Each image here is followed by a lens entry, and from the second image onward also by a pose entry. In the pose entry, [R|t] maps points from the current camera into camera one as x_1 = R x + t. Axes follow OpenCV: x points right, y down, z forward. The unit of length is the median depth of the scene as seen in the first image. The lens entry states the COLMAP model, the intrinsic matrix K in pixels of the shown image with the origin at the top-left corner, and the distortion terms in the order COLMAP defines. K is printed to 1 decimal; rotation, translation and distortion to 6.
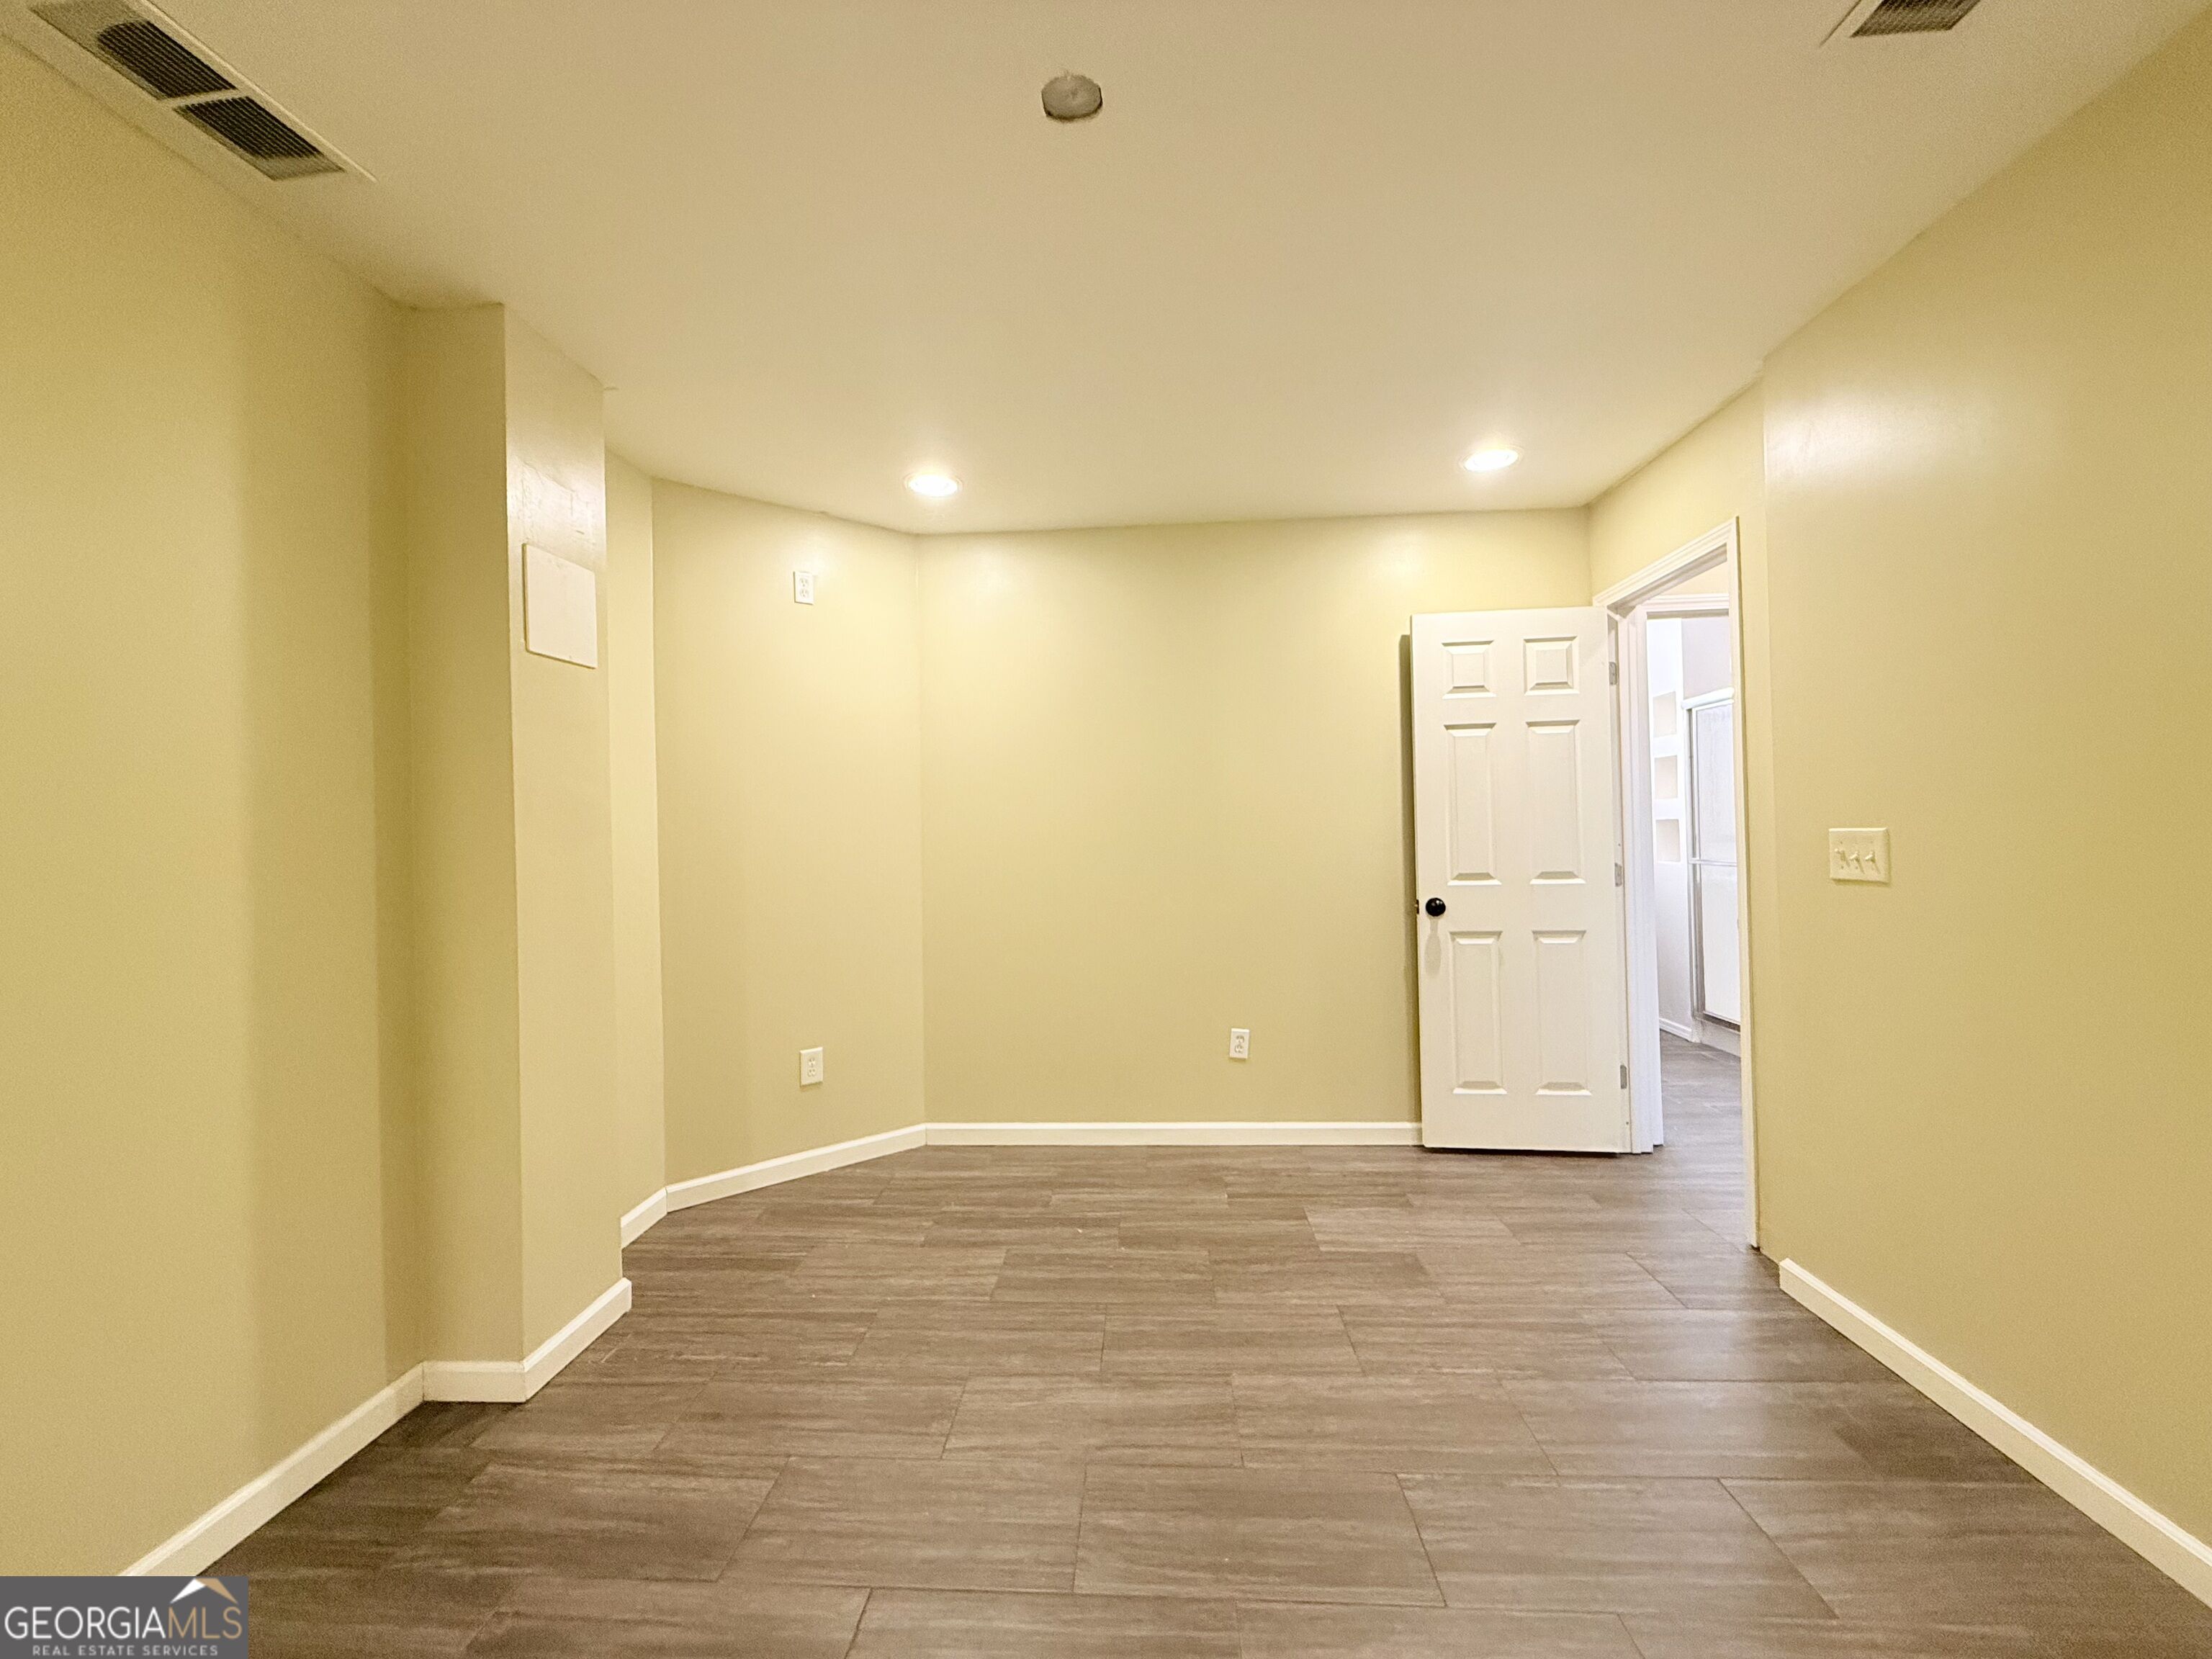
lens RADIAL K [[872.7, 0, 1099.4], [0, 872.7, 825.9], [0, 0, 1]] dist [-0.003172, 0.000329]
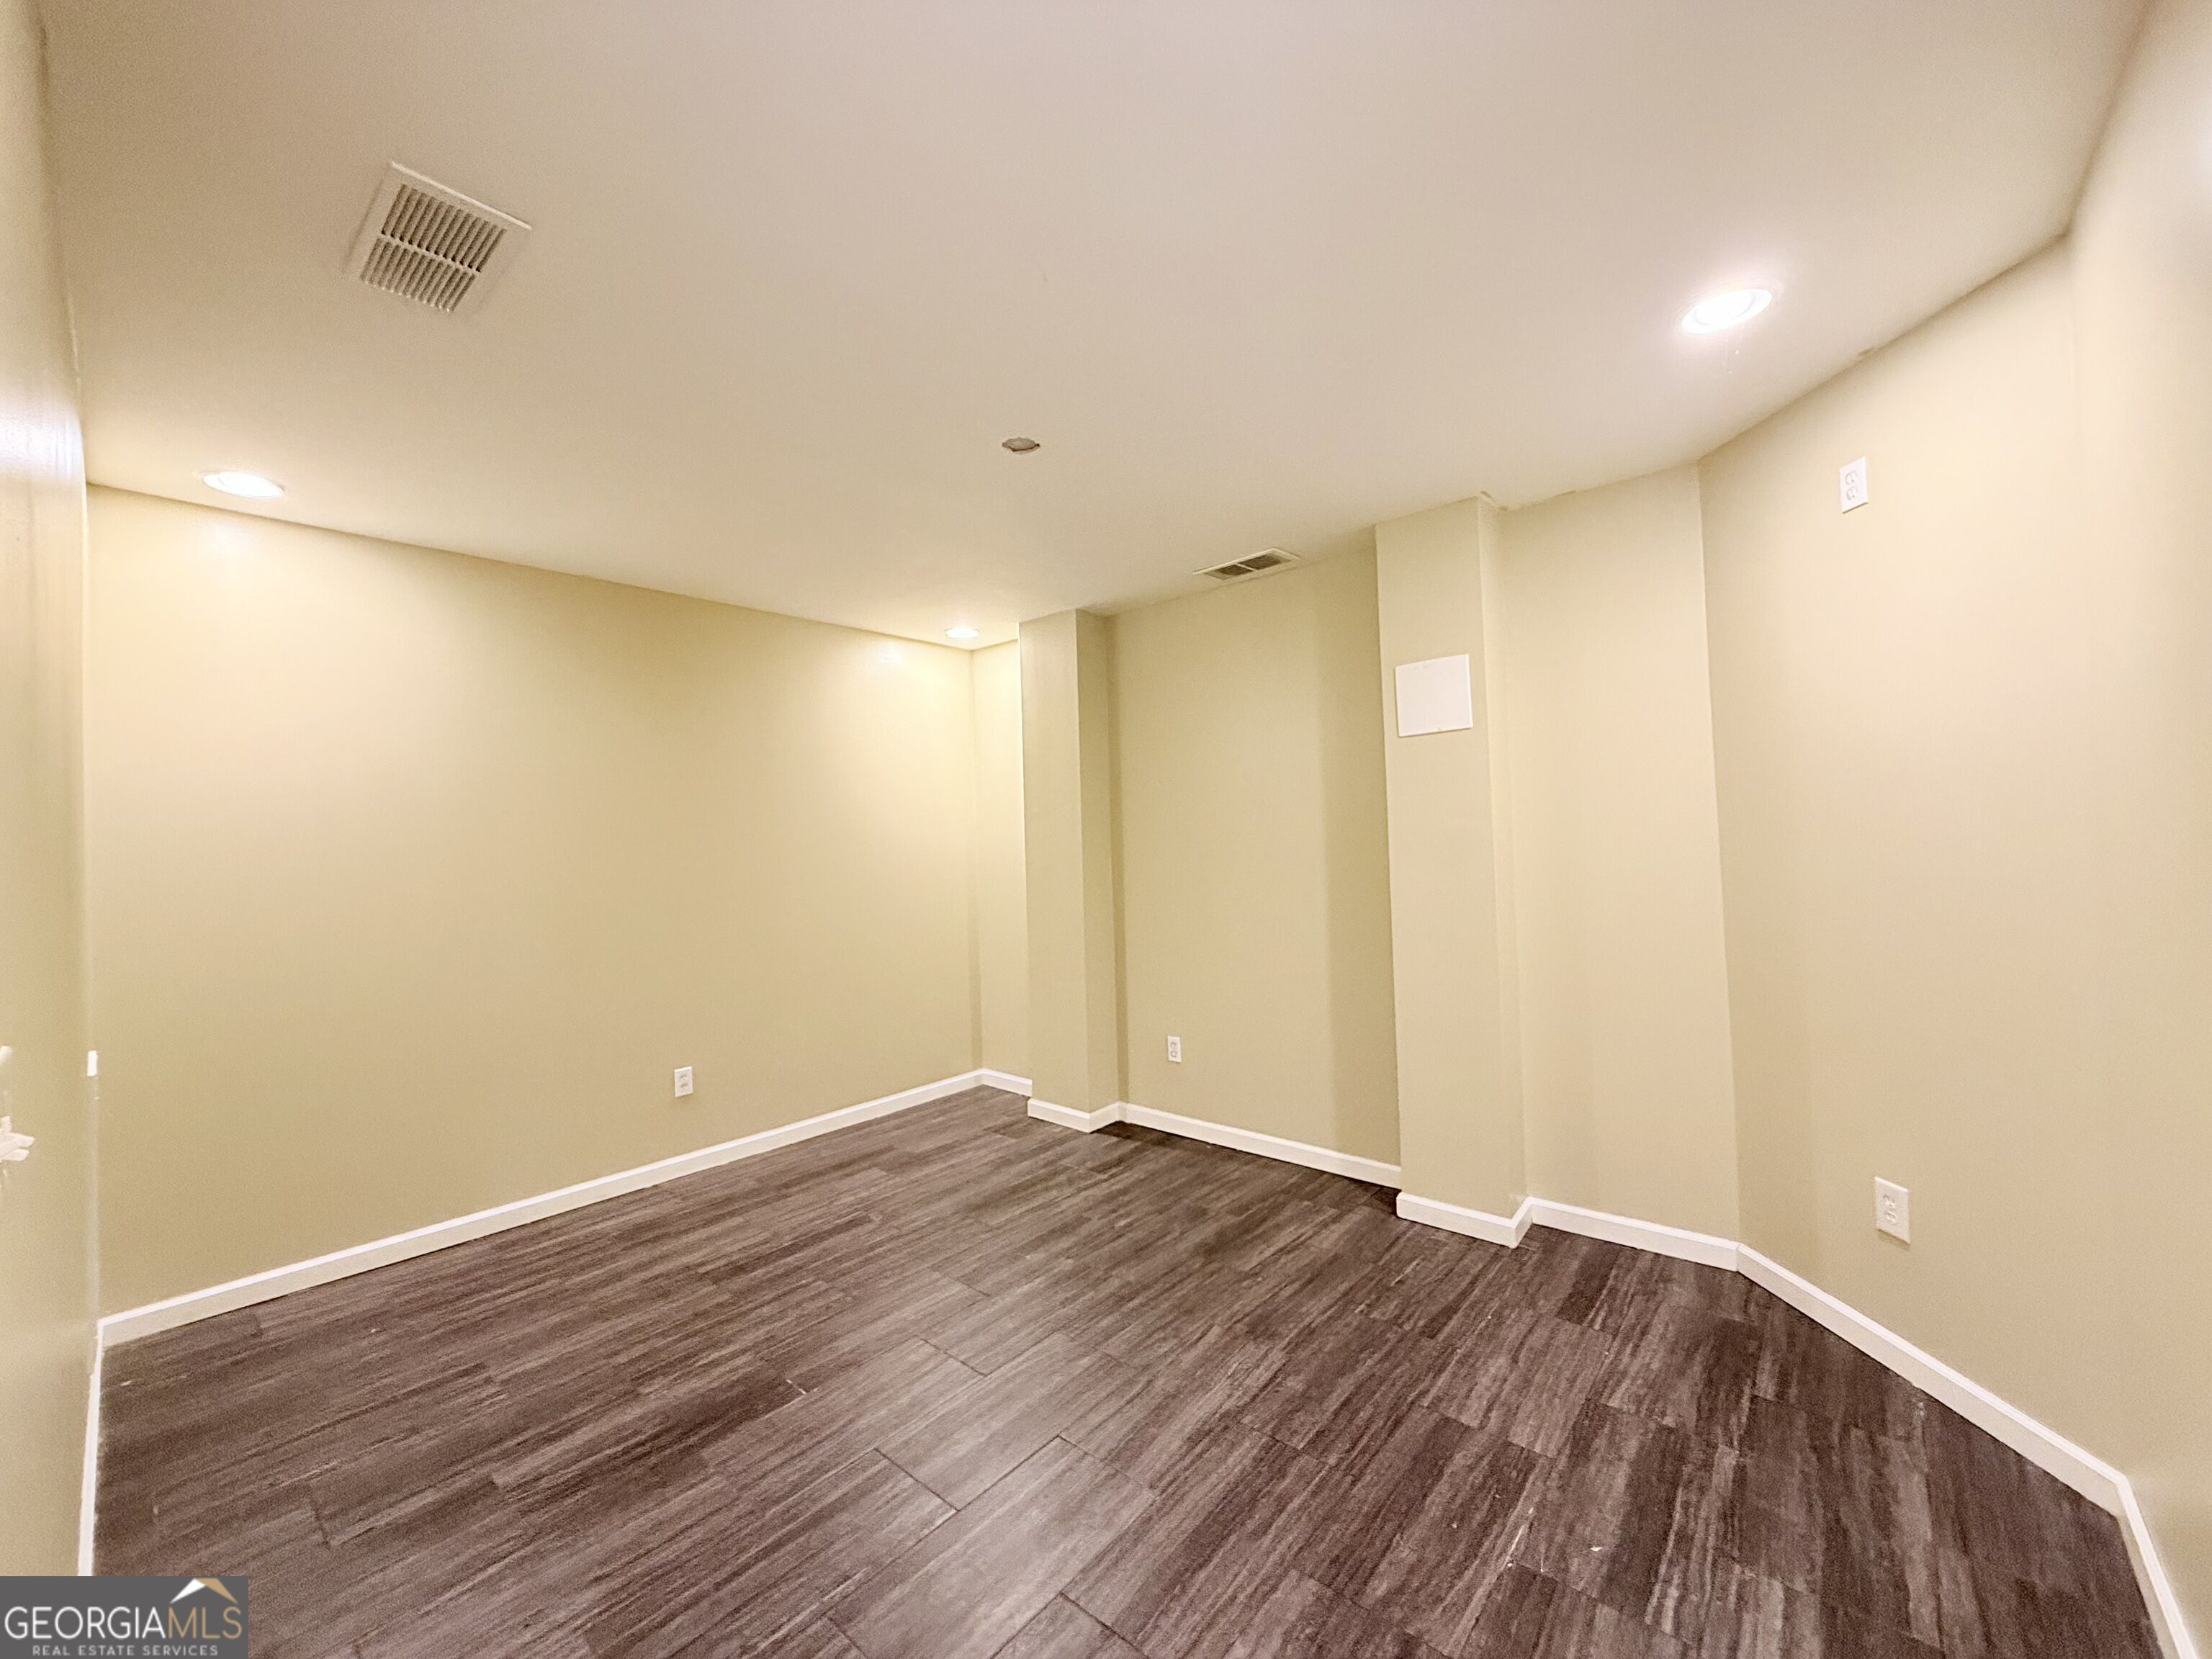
lens RADIAL K [[872.7, 0, 1102.0], [0, 872.7, 825.4], [0, 0, 1]] dist [-0.003172, 0.000329]
pose [[-0.607821, 0.022905, -0.793743, 0.758680], [0.049094, 0.998756, -0.008774, -0.051331], [0.792555, -0.044301, -0.608190, 1.307998]]
